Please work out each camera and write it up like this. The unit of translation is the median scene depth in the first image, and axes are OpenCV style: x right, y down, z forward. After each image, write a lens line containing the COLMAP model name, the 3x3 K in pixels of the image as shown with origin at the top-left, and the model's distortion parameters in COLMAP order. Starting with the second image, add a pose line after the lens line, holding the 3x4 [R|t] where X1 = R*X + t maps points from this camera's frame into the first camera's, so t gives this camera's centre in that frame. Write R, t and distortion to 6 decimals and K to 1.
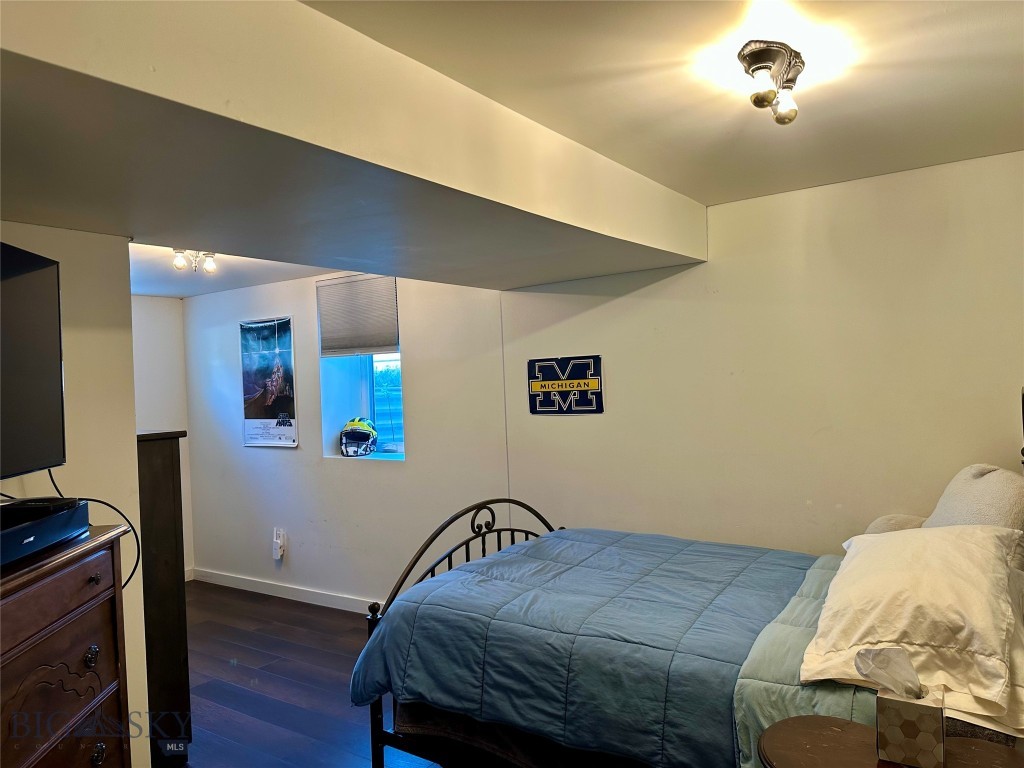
lens RADIAL K [[718.1, 0, 512.0], [0, 718.1, 384.0], [0, 0, 1]] dist [0.148509, -0.241807]
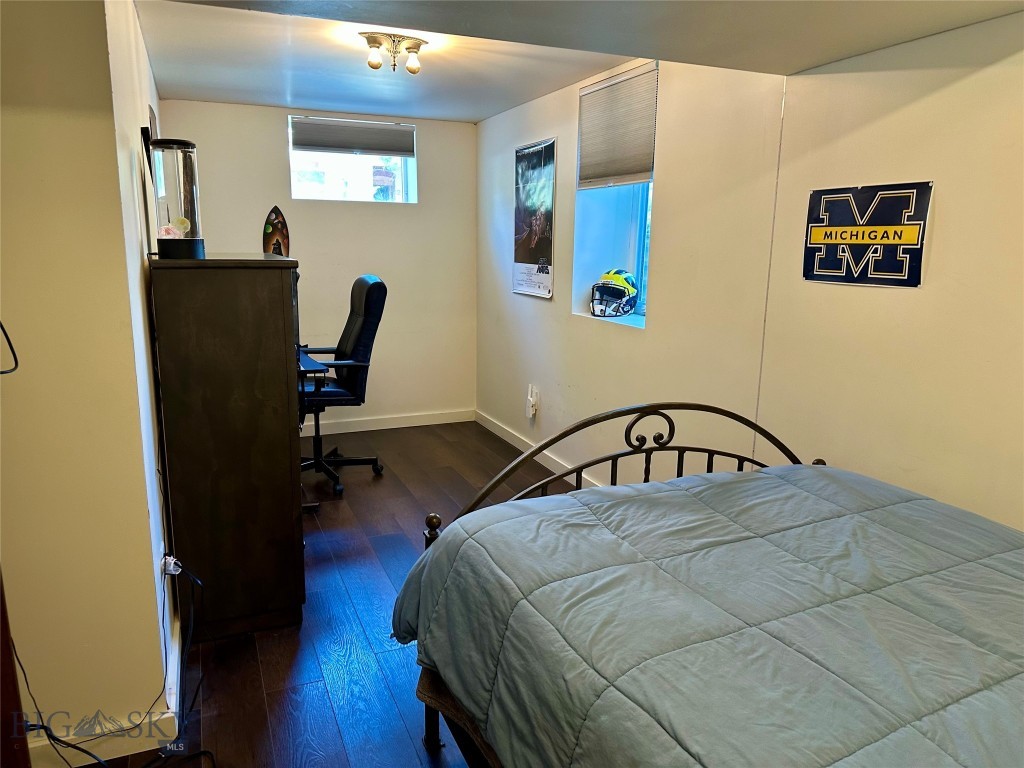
lens RADIAL K [[718.1, 0, 512.0], [0, 718.1, 384.0], [0, 0, 1]] dist [0.148509, -0.241807]
pose [[0.843770, 0.157683, -0.513019, 0.160787], [-0.054231, 0.976024, 0.210800, 0.010103], [0.533959, -0.150045, 0.832090, 0.322981]]
